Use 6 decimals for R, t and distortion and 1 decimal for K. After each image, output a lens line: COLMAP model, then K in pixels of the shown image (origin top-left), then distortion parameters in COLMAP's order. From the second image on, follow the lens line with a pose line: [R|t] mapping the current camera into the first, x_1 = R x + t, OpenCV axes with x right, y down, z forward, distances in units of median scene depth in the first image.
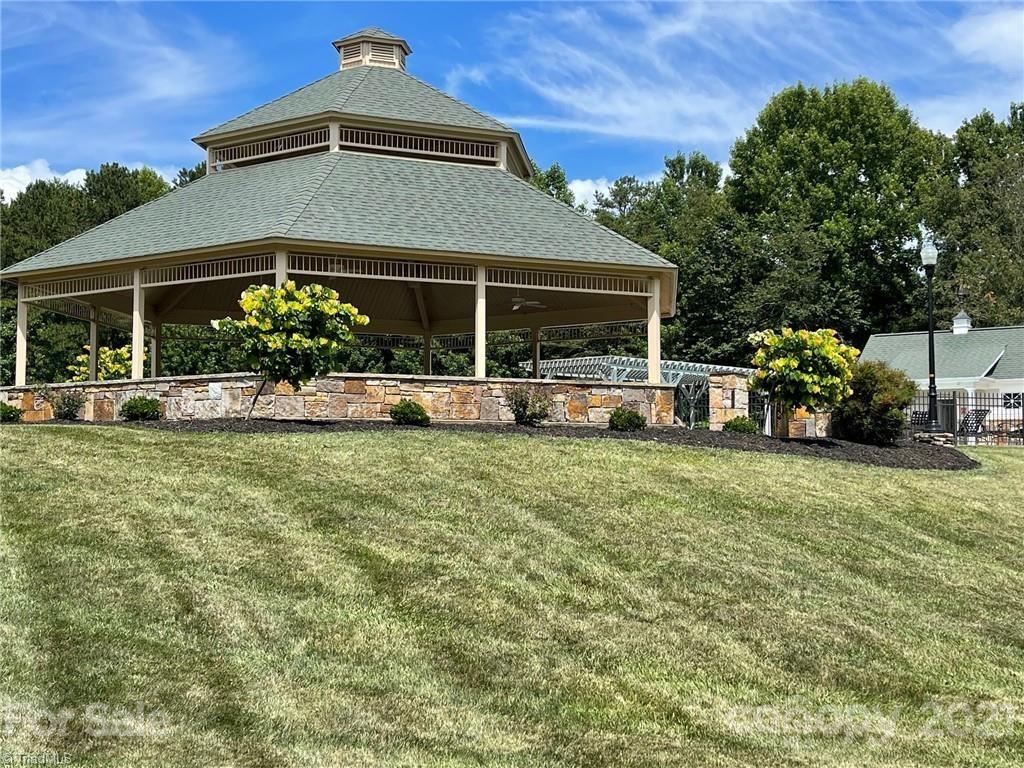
lens RADIAL K [[1407.7, 0, 512.0], [0, 1407.7, 384.0], [0, 0, 1]] dist [0.013201, 0.014213]
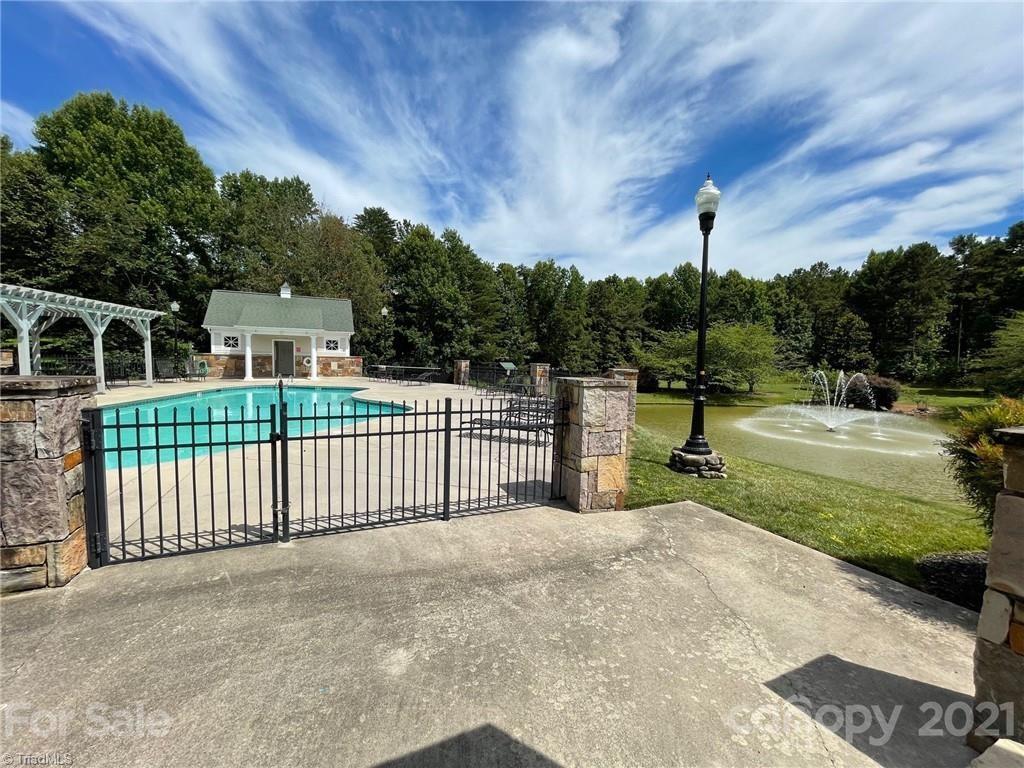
lens RADIAL K [[412.9, 0, 508.7], [0, 412.9, 382.6], [0, 0, 1]] dist [-0.000039, -0.000083]
pose [[0.490701, -0.047863, 0.870012, 0.036009], [-0.076290, 0.992296, 0.097619, -0.004951], [-0.867982, -0.114275, 0.483269, 0.468423]]
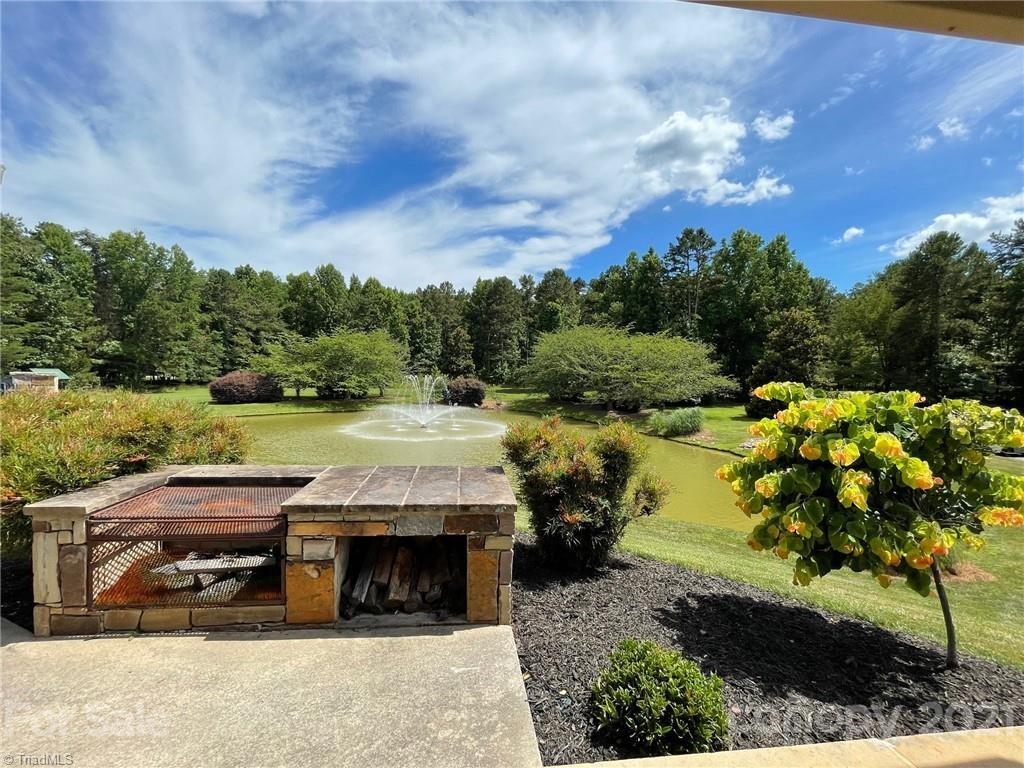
lens RADIAL K [[442.0, 0, 503.7], [0, 442.0, 387.0], [0, 0, 1]] dist [-0.001266, 0.001091]
pose [[-0.210105, -0.045936, 0.976599, 0.033579], [-0.087768, 0.995749, 0.027955, -0.010412], [-0.973731, -0.079841, -0.213243, 0.401251]]
